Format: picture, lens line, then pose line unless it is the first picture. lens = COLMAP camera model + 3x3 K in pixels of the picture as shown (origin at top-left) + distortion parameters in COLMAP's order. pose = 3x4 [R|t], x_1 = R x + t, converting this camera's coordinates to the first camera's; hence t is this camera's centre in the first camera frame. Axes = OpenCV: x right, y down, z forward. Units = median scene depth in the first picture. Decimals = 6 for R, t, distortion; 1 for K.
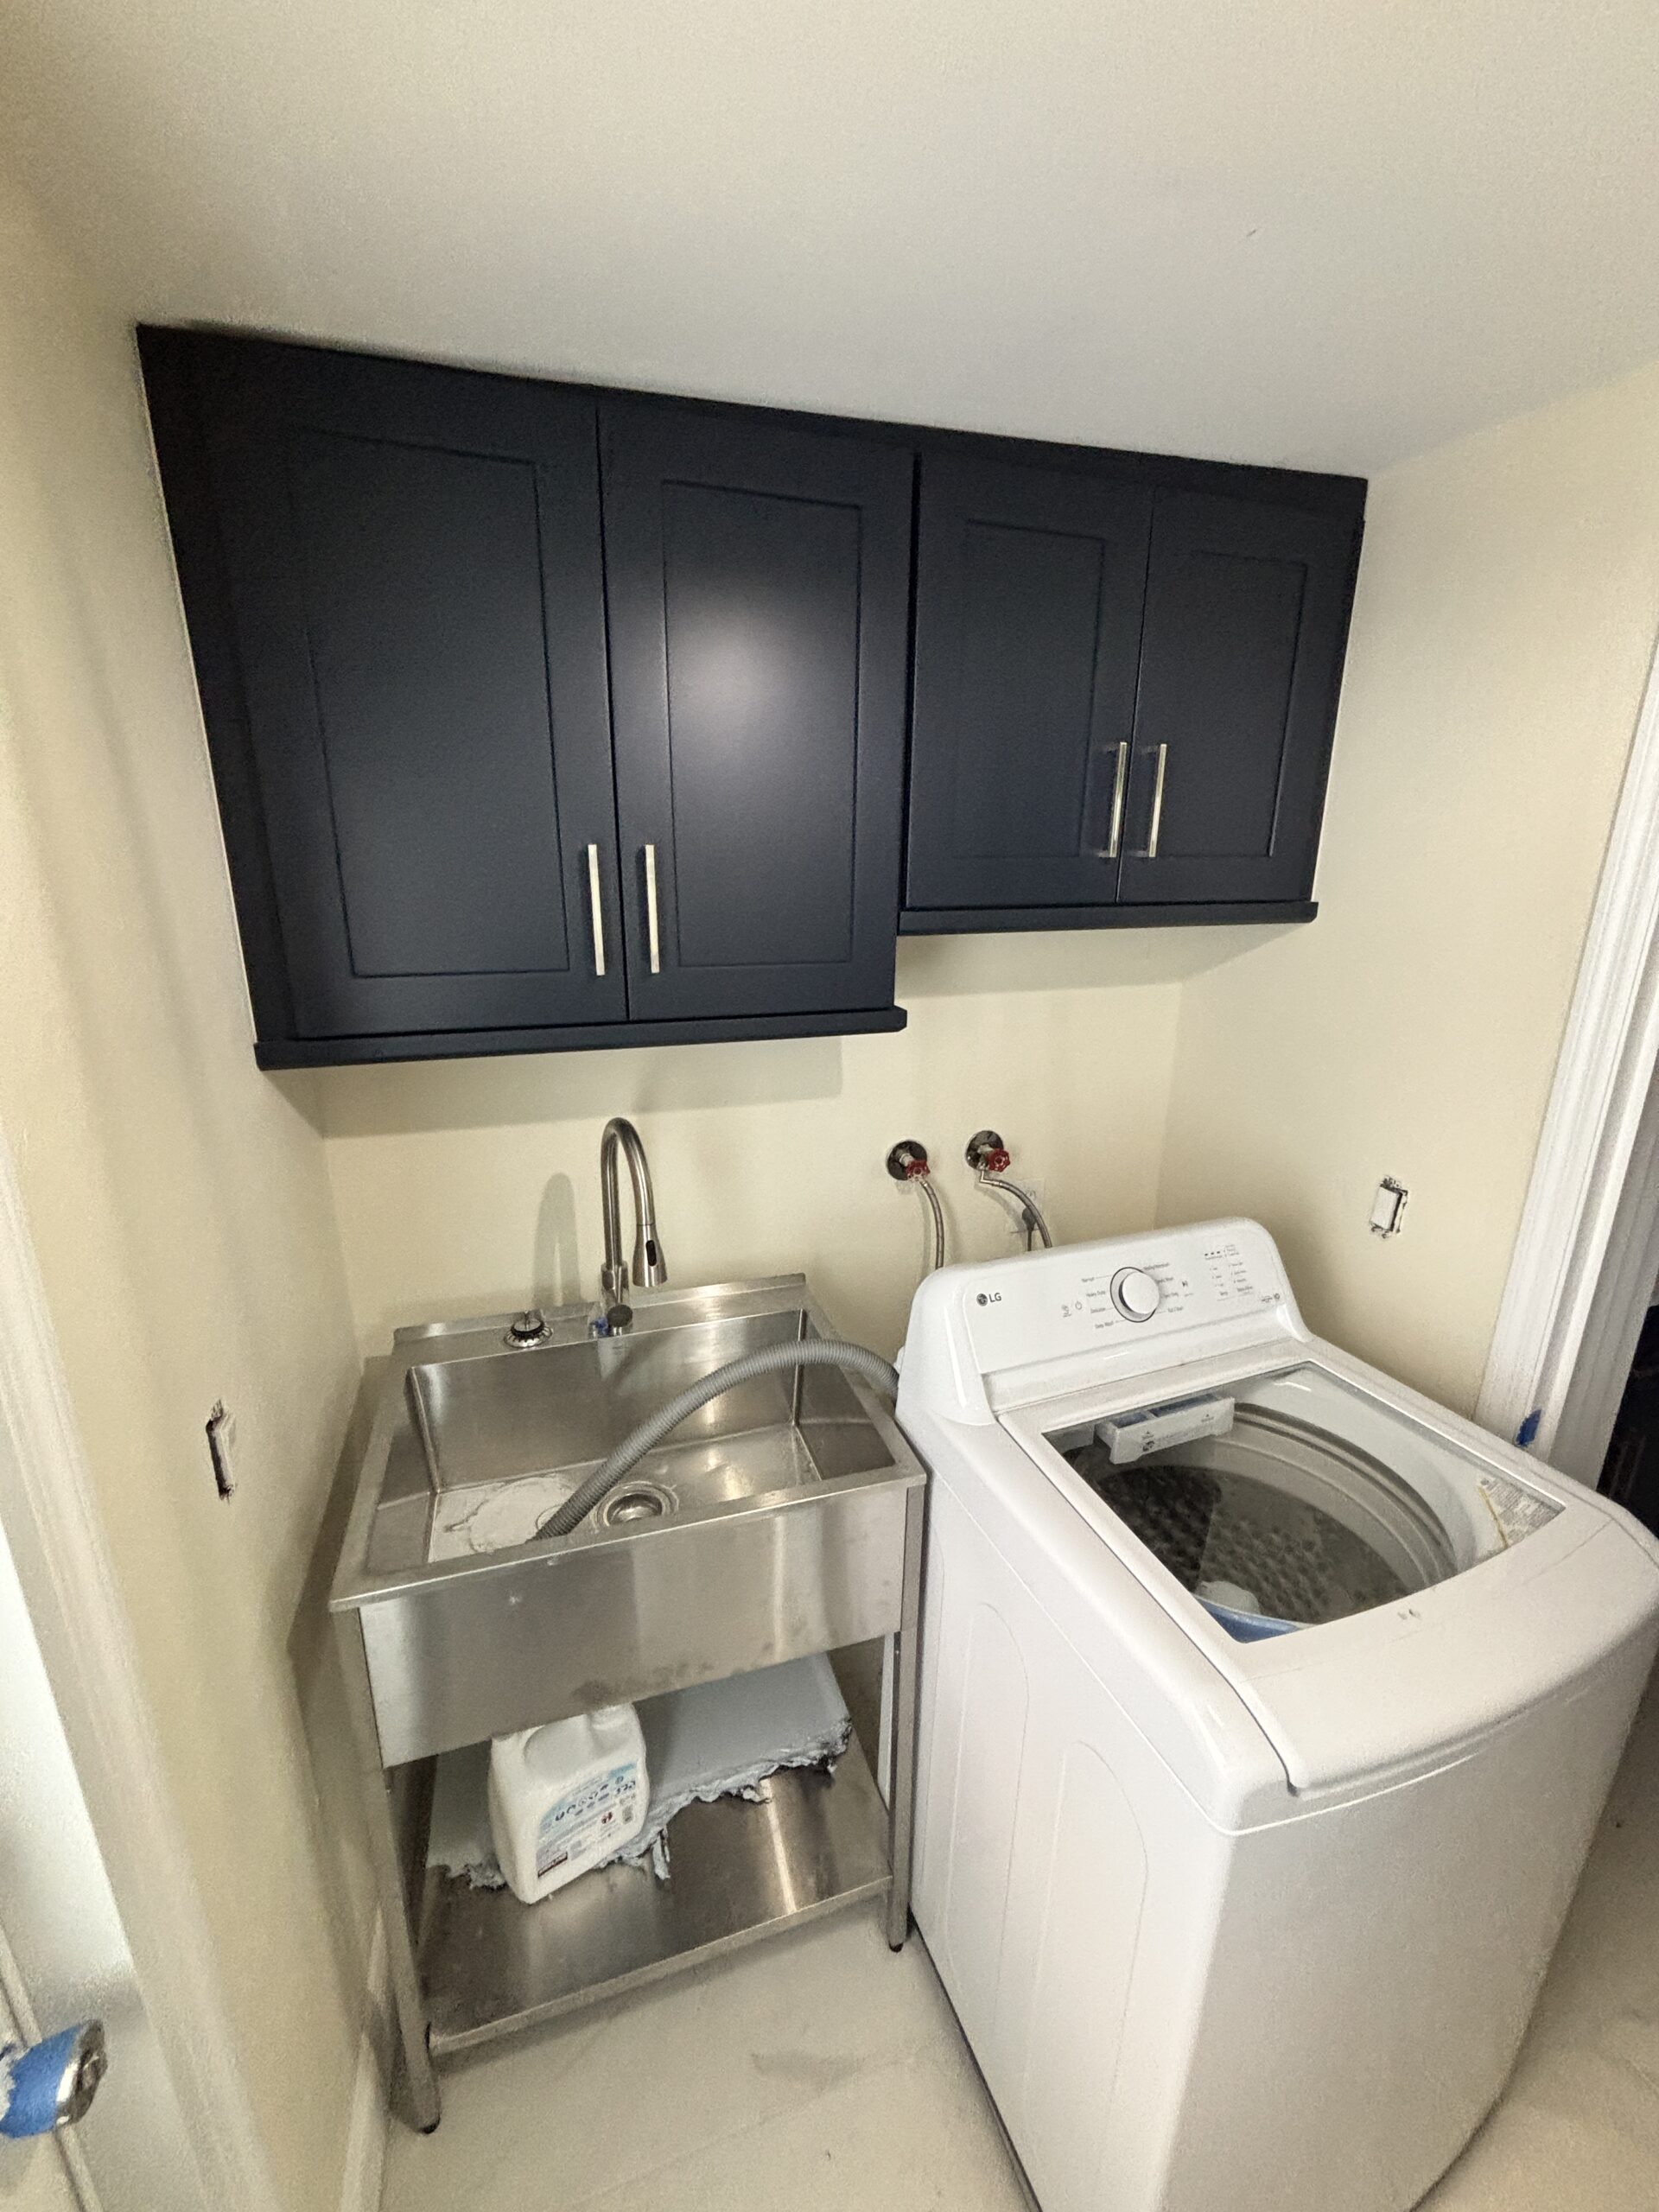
lens RADIAL K [[901.0, 0, 836.3], [0, 901.0, 1093.7], [0, 0, 1]] dist [-0.000015, -0.000027]
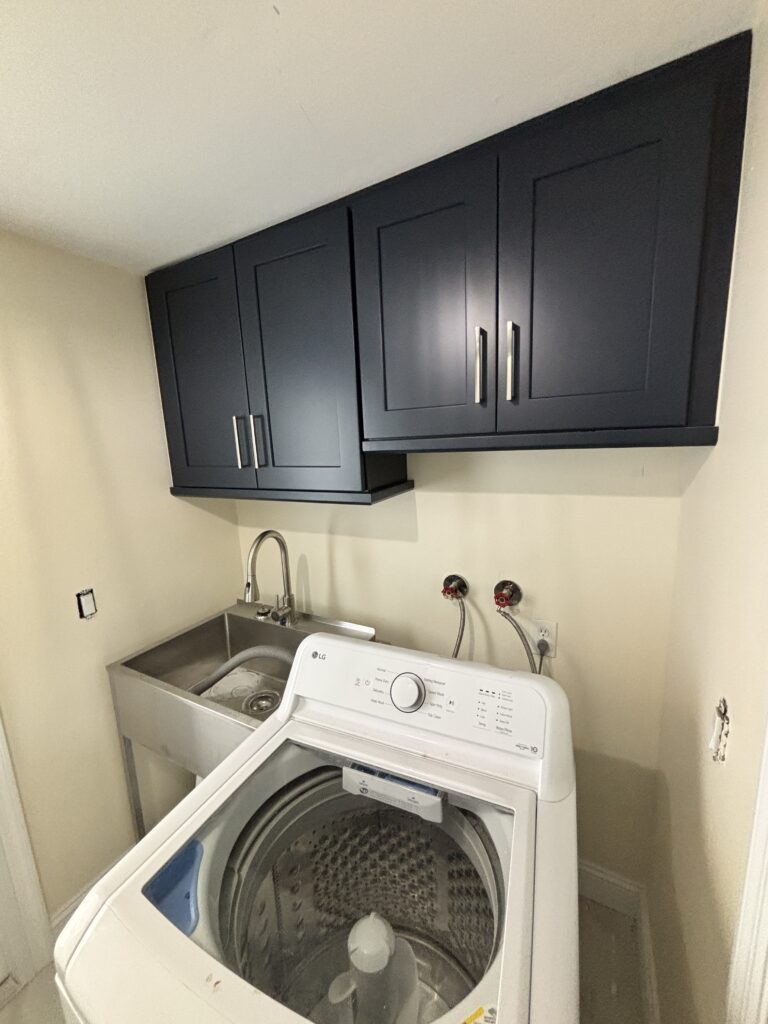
lens RADIAL K [[417.1, 0, 387.1], [0, 417.1, 506.3], [0, 0, 1]] dist [-0.000015, -0.000027]
pose [[0.686178, 0.088518, -0.722028, 0.734025], [-0.143261, 0.989574, -0.014829, -0.061913], [0.713187, 0.113614, 0.691705, 0.440525]]
